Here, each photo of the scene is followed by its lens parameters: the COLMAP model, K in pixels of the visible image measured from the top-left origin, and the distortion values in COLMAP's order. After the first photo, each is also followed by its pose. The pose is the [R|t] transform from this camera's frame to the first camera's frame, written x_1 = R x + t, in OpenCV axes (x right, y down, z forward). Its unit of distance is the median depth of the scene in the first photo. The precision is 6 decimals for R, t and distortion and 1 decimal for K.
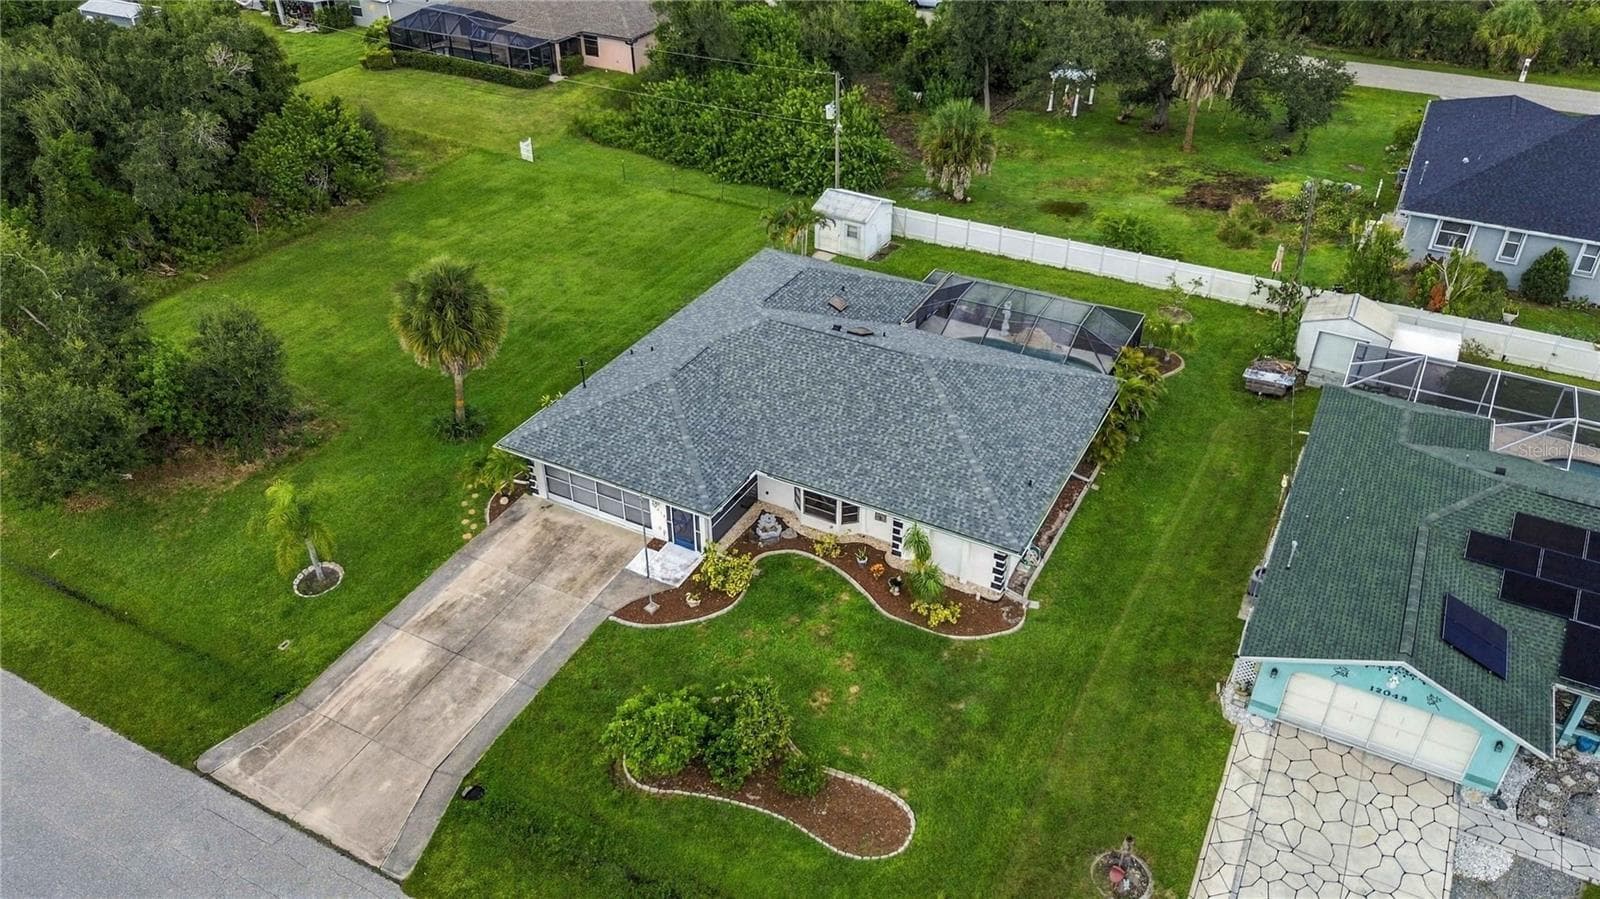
lens RADIAL K [[1140.8, 0, 802.0], [0, 1140.8, 454.7], [0, 0, 1]] dist [0.051211, -0.048830]
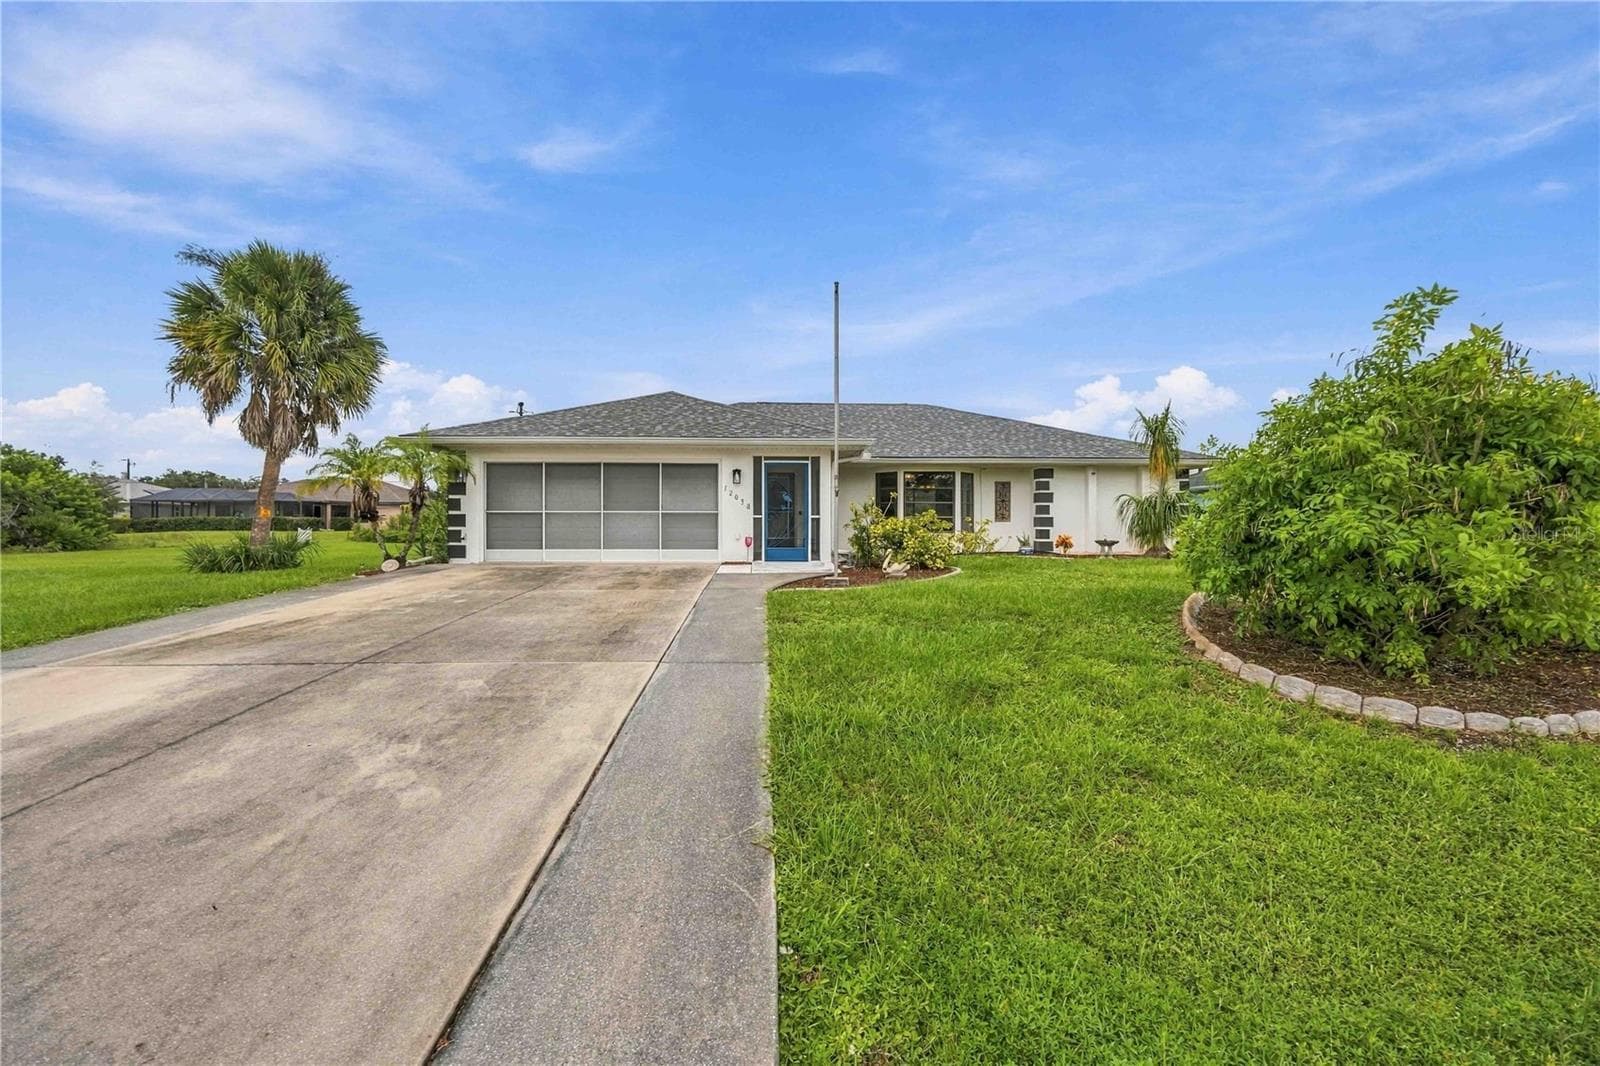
lens RADIAL K [[608.6, 0, 792.1], [0, 608.6, 538.4], [0, 0, 1]] dist [-0.000029, 0.000103]
pose [[0.859985, -0.009410, 0.510233, -0.262815], [0.289082, 0.832923, -0.471880, 0.222582], [-0.420545, 0.553309, 0.719021, 0.780886]]
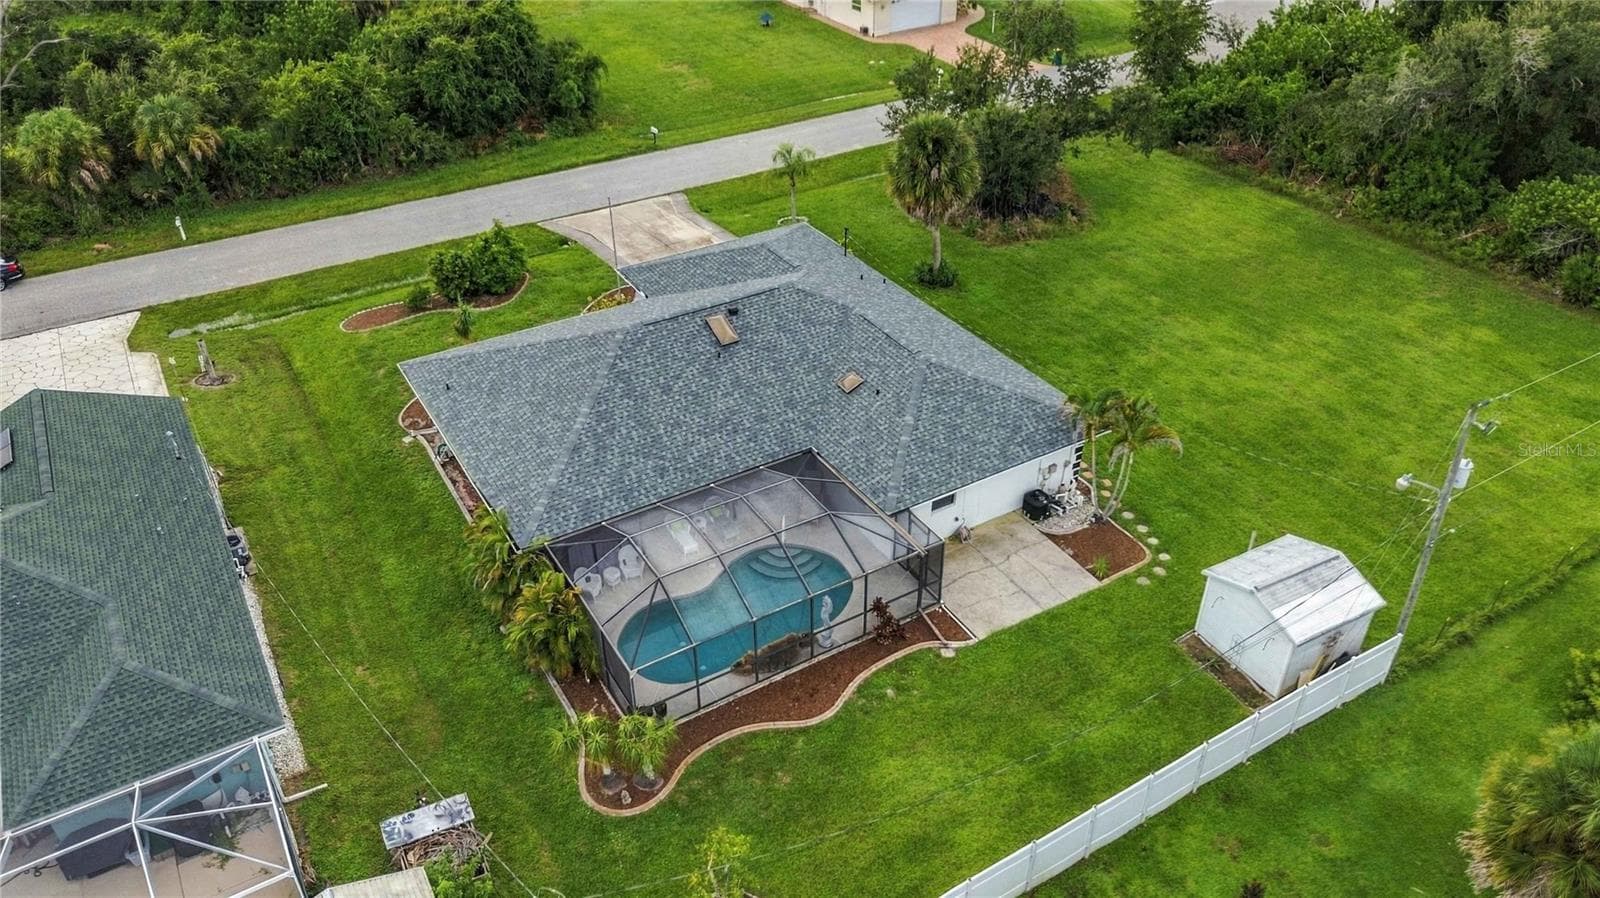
lens RADIAL K [[1140.8, 0, 802.0], [0, 1140.8, 454.2], [0, 0, 1]] dist [0.051211, -0.048830]
pose [[-0.505761, 0.495015, -0.706517, 0.760111], [-0.482194, 0.516886, 0.707331, -0.782540], [0.715328, 0.698419, -0.022728, 1.251755]]
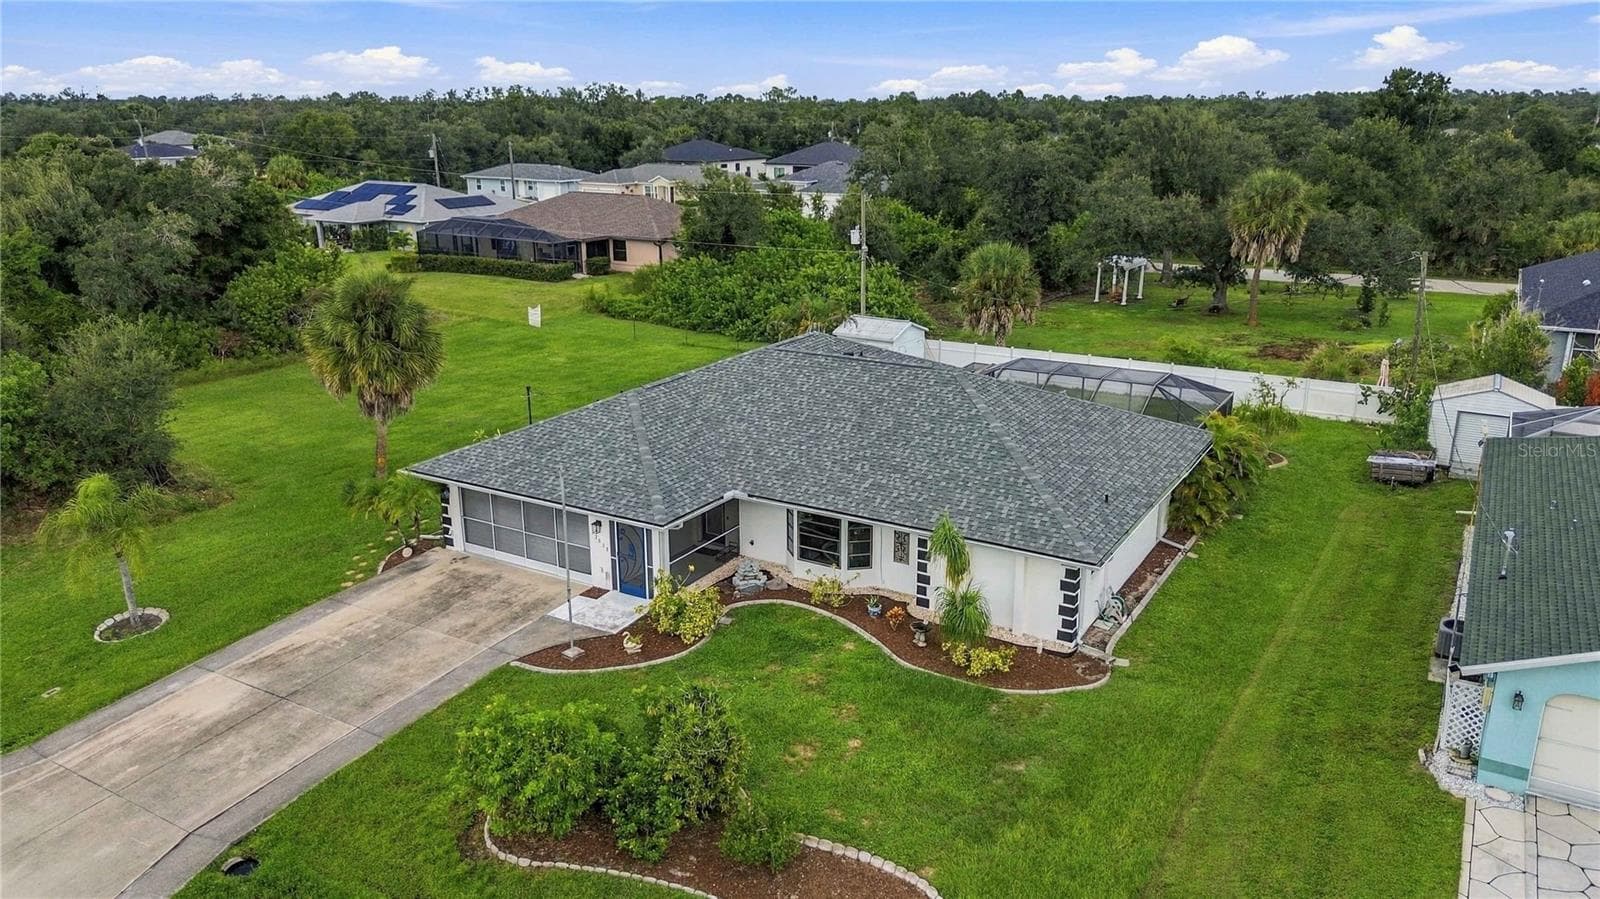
lens RADIAL K [[1140.8, 0, 802.0], [0, 1140.8, 454.7], [0, 0, 1]] dist [0.051211, -0.048830]
pose [[0.998963, 0.012558, -0.043757, 0.037061], [-0.025110, 0.953757, -0.299528, 0.215199], [0.037972, 0.300316, 0.953084, 0.282438]]
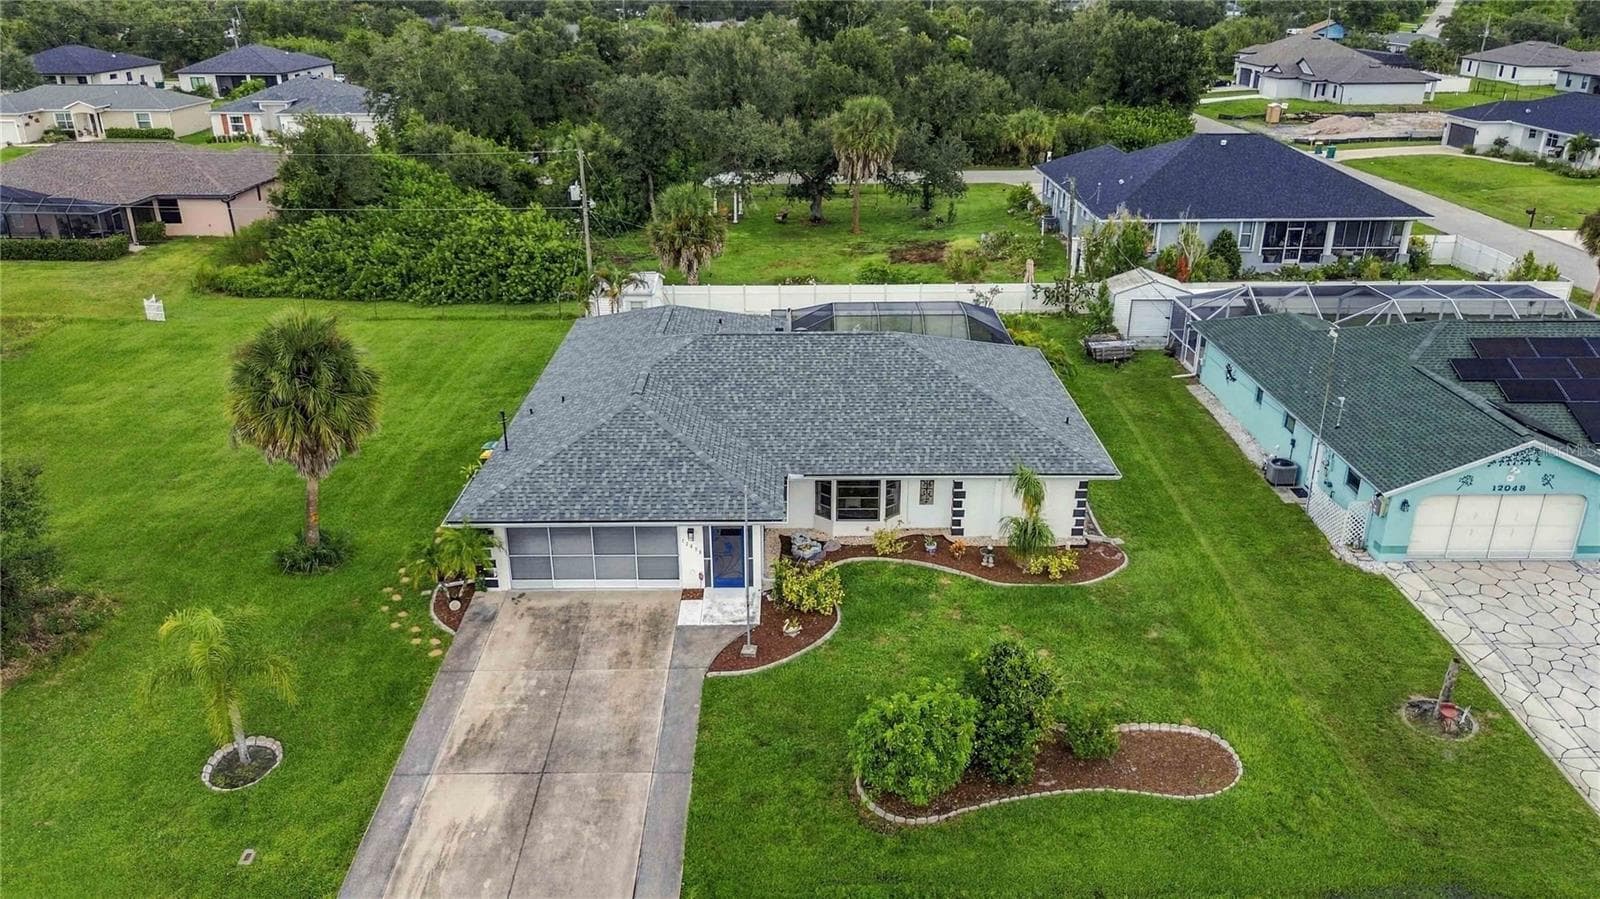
lens RADIAL K [[1140.8, 0, 802.0], [0, 1140.8, 454.7], [0, 0, 1]] dist [0.051211, -0.048830]
pose [[0.878782, -0.186653, 0.439207, -0.397197], [0.271528, 0.952408, -0.138531, 0.118873], [-0.392447, 0.240996, 0.887641, 0.253031]]
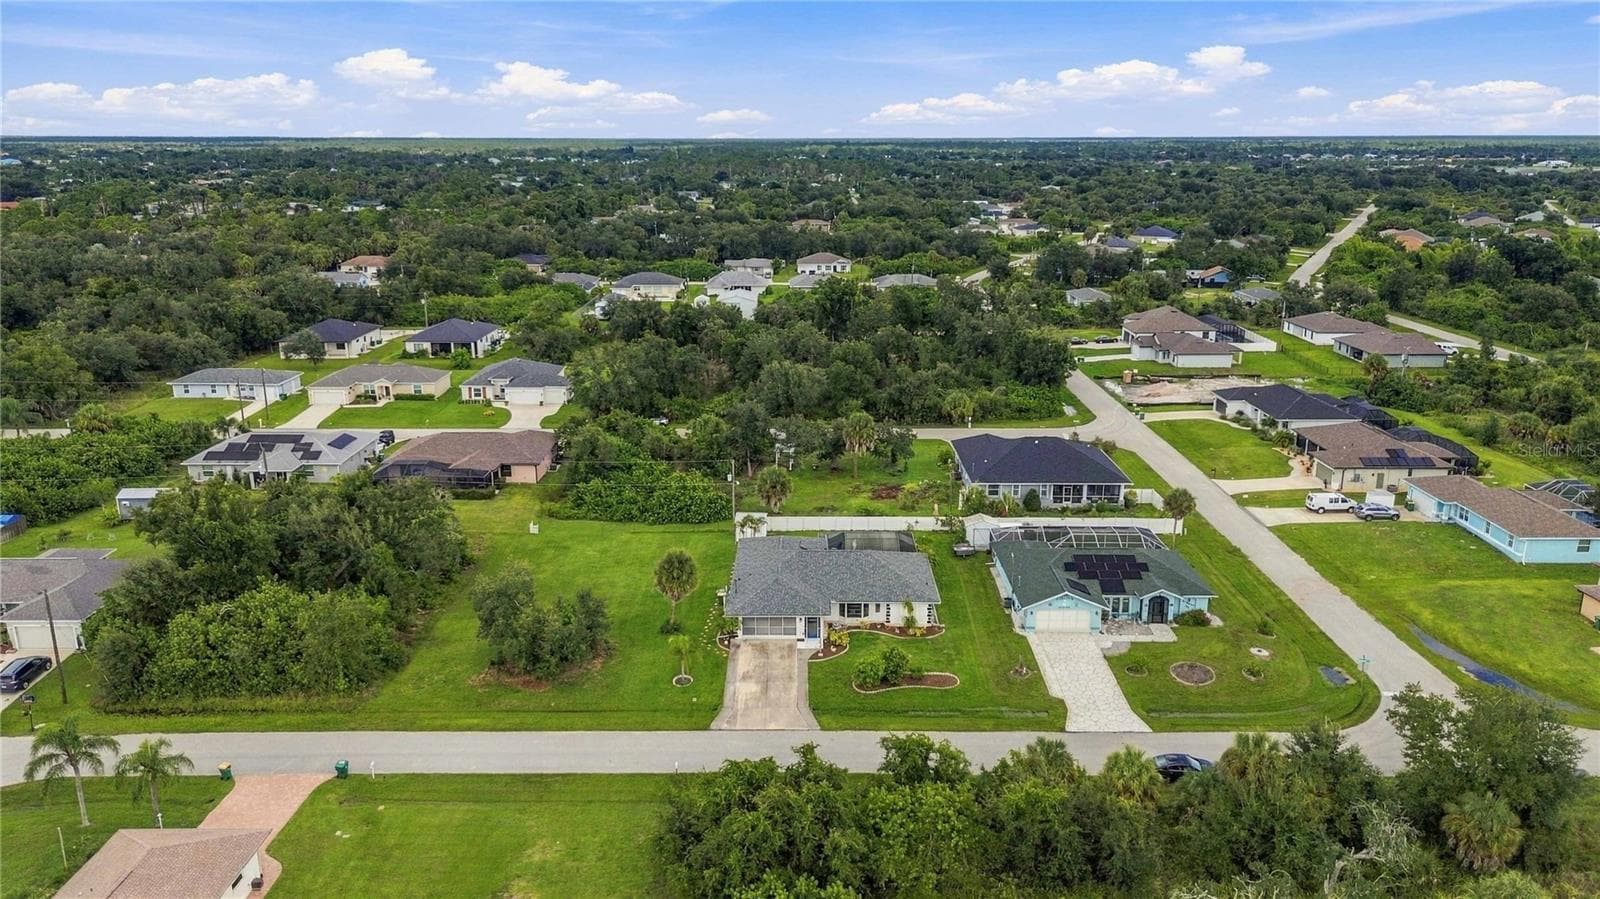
lens RADIAL K [[1135.6, 0, 800.0], [0, 1135.6, 449.5], [0, 0, 1]] dist [0.083679, -0.001184]
pose [[0.882108, -0.124115, 0.454402, -1.213661], [0.266493, 0.926935, -0.264147, 0.351858], [-0.388416, 0.354101, 0.850732, -1.249050]]
